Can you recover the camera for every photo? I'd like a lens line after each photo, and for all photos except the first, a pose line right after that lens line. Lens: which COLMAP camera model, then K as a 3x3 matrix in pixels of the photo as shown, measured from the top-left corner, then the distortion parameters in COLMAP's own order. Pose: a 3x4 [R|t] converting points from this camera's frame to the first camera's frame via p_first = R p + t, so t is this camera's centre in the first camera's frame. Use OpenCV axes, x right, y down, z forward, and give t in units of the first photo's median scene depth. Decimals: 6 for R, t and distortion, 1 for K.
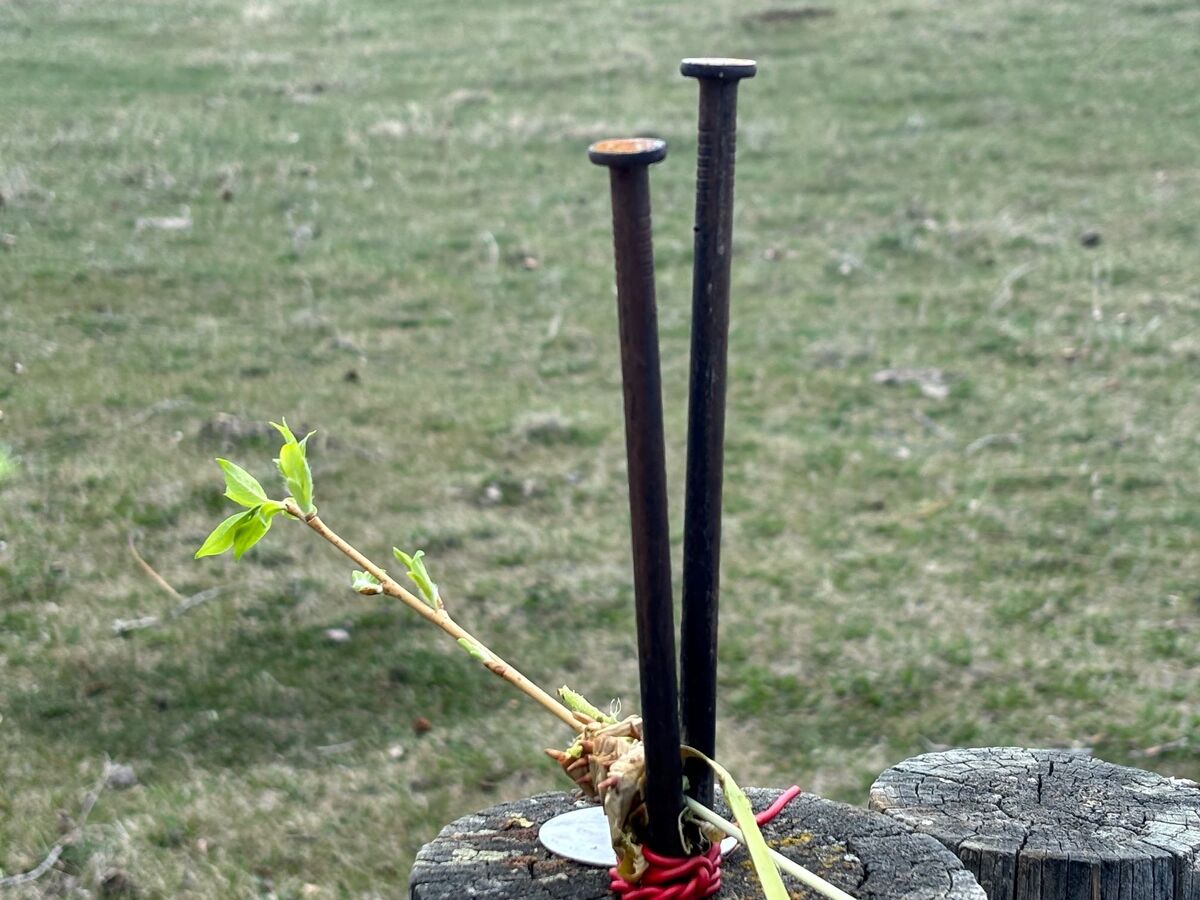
lens RADIAL K [[2752.5, 0, 623.4], [0, 2752.5, 439.1], [0, 0, 1]] dist [0.071793, 0.000000]
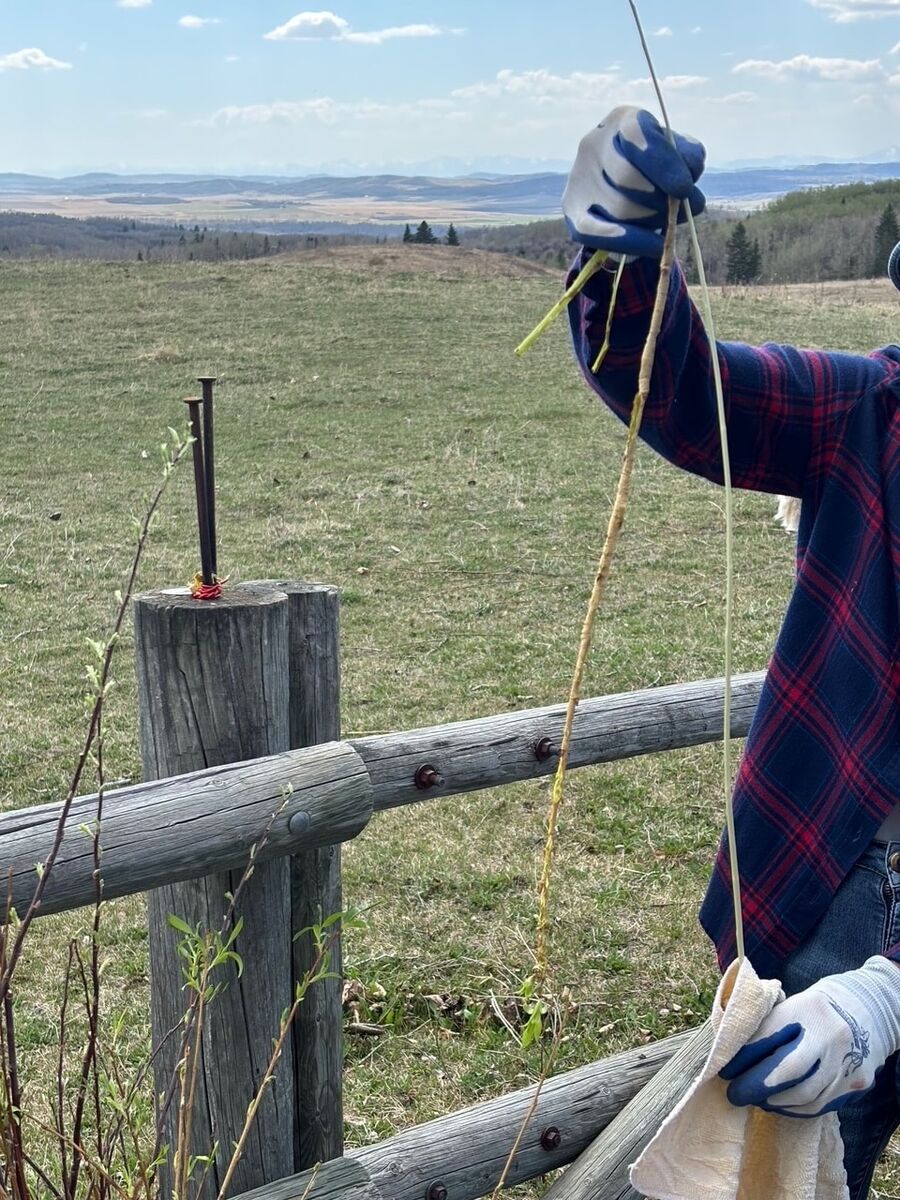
lens RADIAL K [[1969.7, 0, 450.1], [0, 1969.7, 602.2], [0, 0, 1]] dist [0.092442, 0.000000]
pose [[0.920287, -0.080560, 0.382859, -0.086277], [0.095759, 0.995188, -0.020773, 0.031378], [-0.379343, 0.055780, 0.923573, -0.196466]]
